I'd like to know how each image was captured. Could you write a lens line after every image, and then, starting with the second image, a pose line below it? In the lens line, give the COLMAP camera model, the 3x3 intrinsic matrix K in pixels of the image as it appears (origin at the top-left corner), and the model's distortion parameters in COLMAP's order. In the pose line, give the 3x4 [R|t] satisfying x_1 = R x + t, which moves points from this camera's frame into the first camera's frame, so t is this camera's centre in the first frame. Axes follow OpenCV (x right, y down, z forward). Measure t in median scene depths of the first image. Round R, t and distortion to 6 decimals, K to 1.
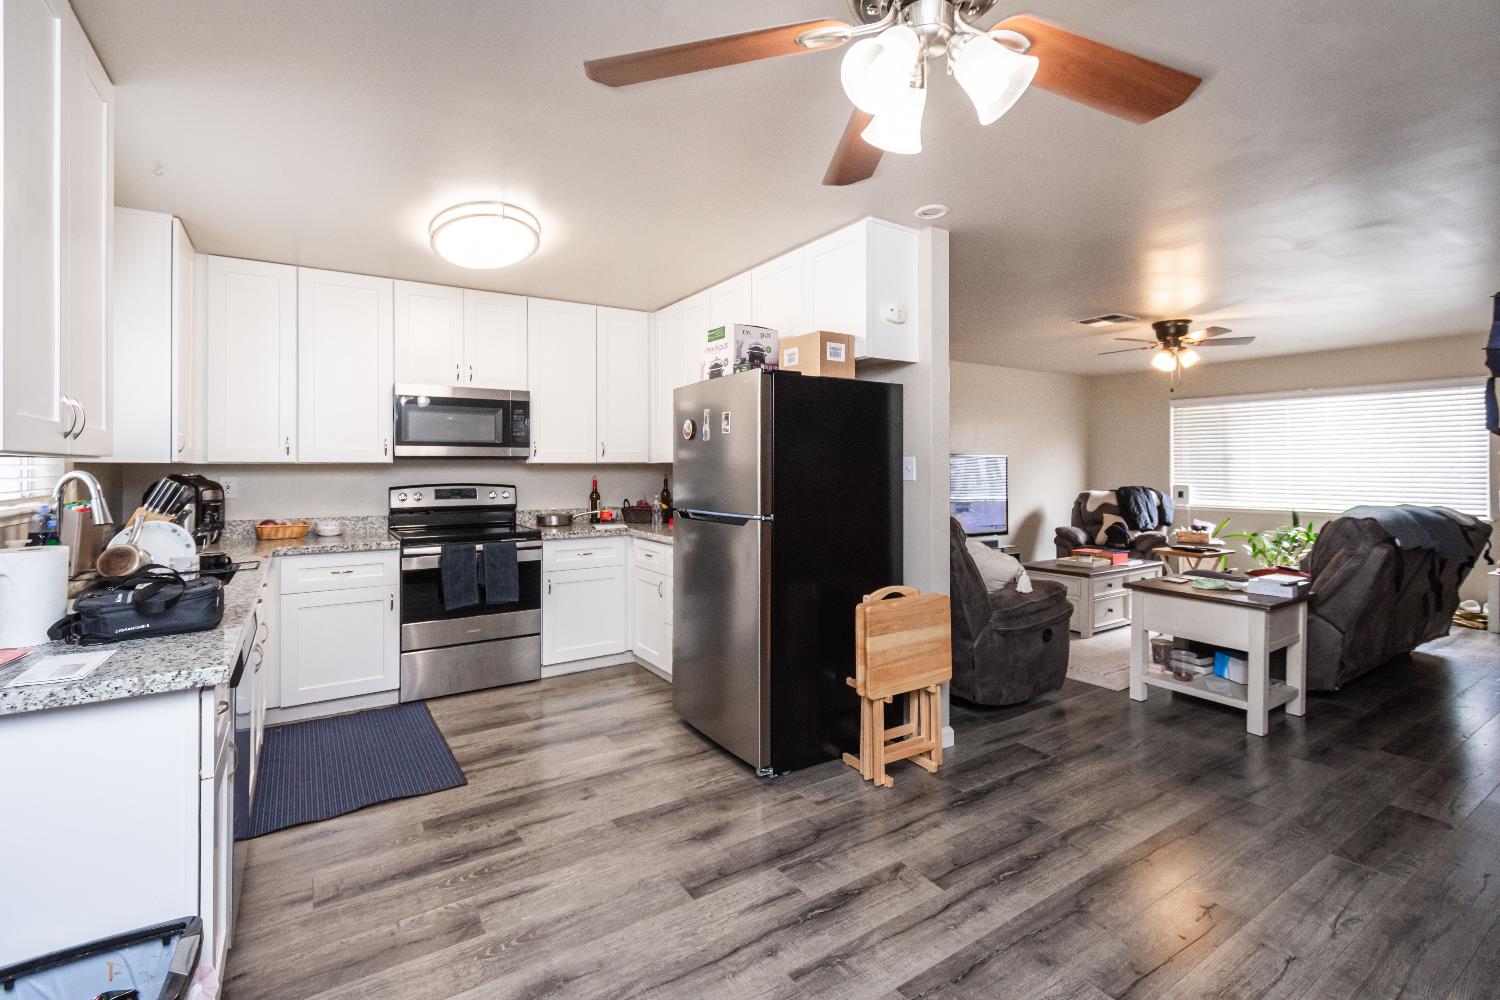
lens RADIAL K [[669.2, 0, 747.2], [0, 669.2, 484.7], [0, 0, 1]] dist [0.000510, -0.000277]
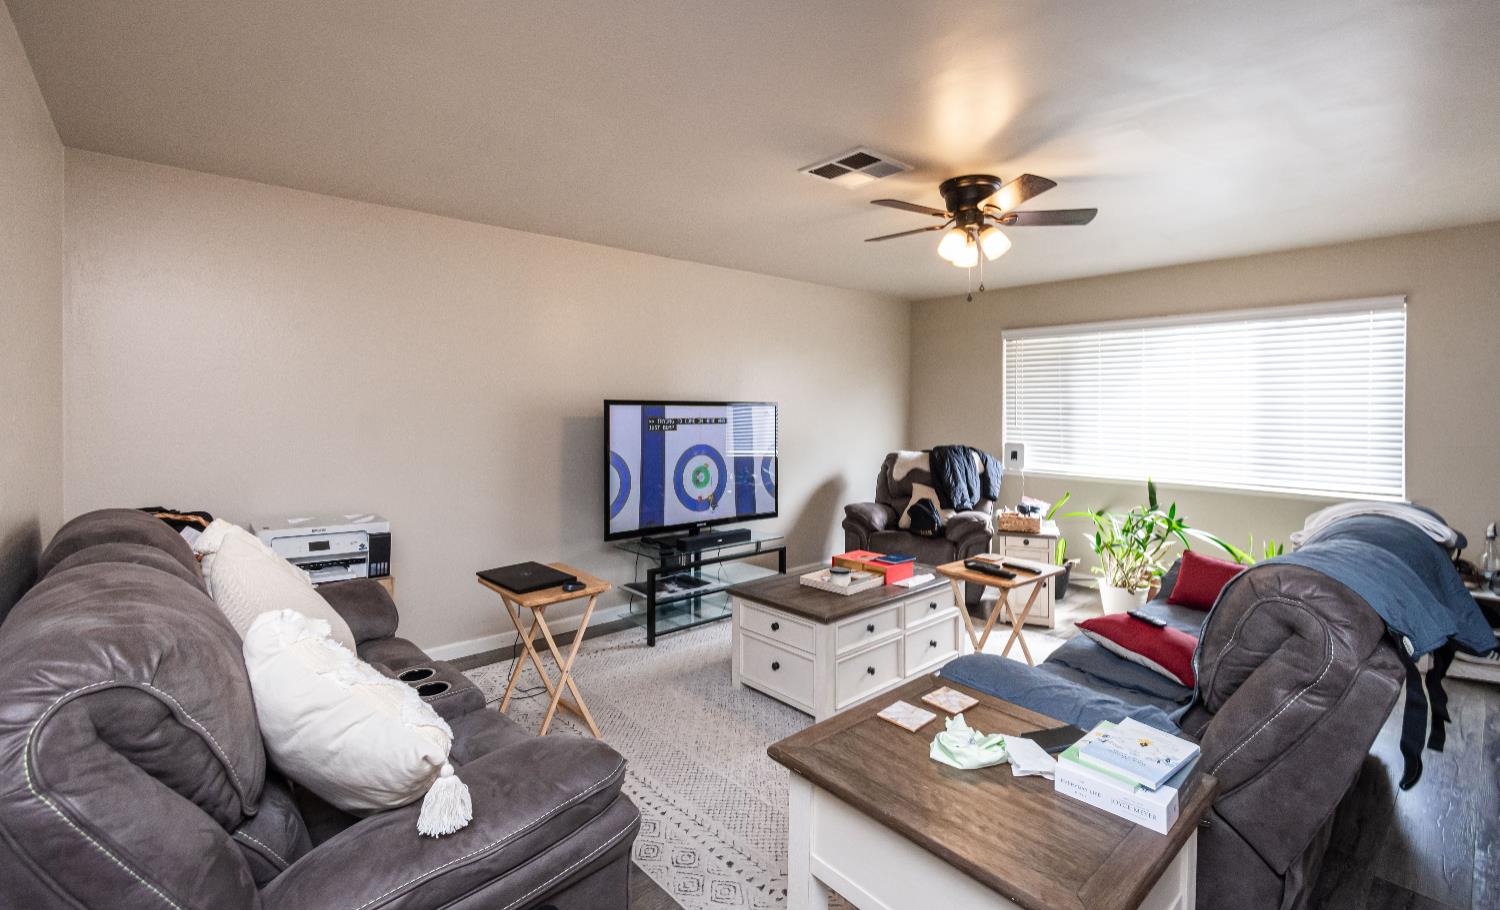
lens RADIAL K [[655.8, 0, 751.3], [0, 655.8, 429.8], [0, 0, 1]] dist [0.001499, 0.000464]
pose [[0.989283, 0.001298, 0.146004, 0.270609], [-0.002541, 0.999962, 0.008328, -0.021605], [-0.145988, -0.008610, 0.989249, 0.341826]]
